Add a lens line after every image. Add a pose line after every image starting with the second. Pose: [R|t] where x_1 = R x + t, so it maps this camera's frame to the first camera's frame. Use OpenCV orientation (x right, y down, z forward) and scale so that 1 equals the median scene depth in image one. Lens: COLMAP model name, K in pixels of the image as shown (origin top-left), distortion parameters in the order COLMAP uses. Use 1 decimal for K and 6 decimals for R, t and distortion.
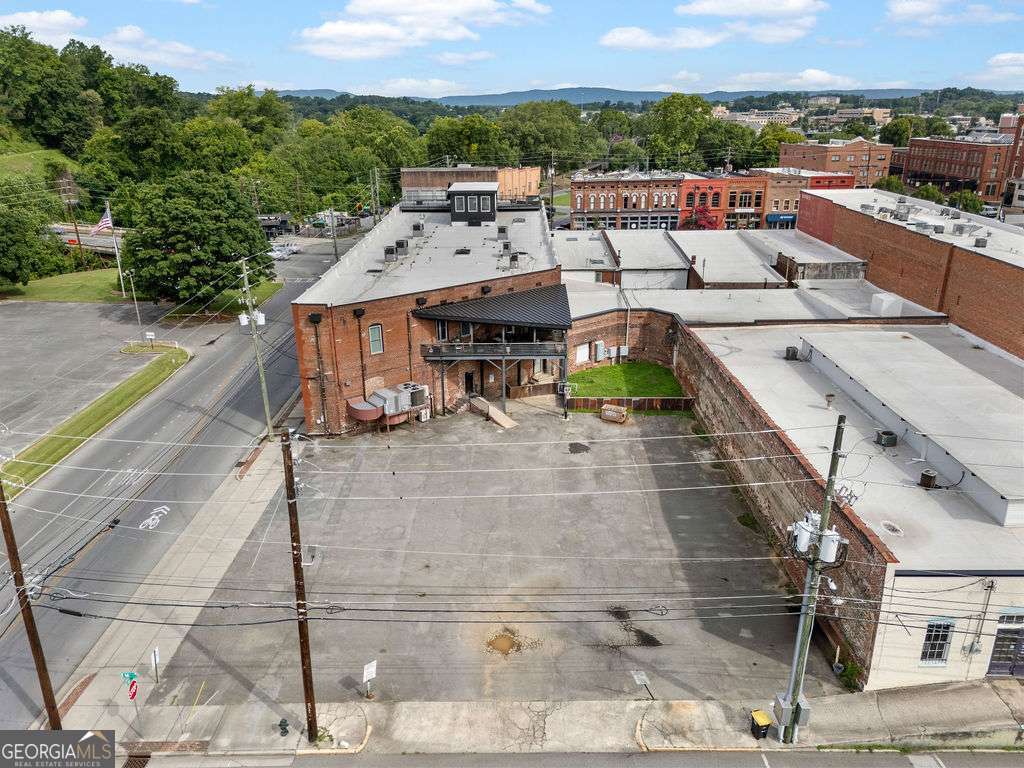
lens RADIAL K [[716.0, 0, 512.0], [0, 716.0, 384.0], [0, 0, 1]] dist [0.127318, -0.268695]
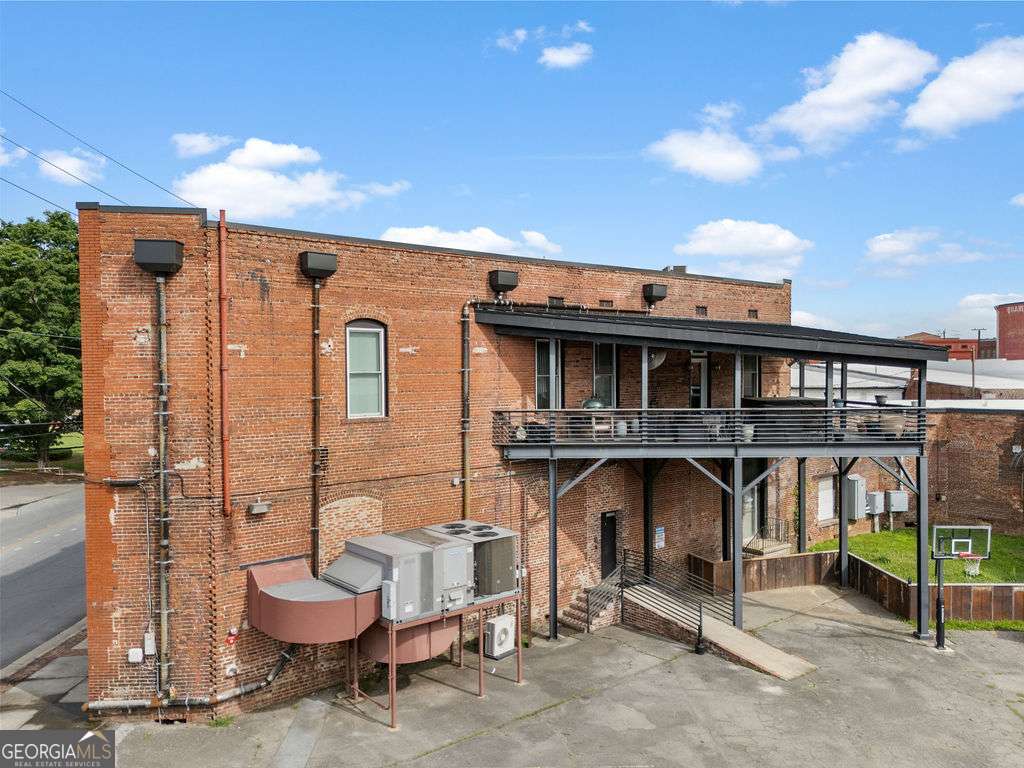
lens RADIAL K [[748.0, 0, 508.7], [0, 748.0, 385.5], [0, 0, 1]] dist [0.086944, -0.089797]
pose [[0.999693, 0.001617, 0.024737, -0.132271], [0.006382, 0.947443, -0.319862, 0.047609], [-0.023954, 0.319921, 0.947141, 0.676943]]
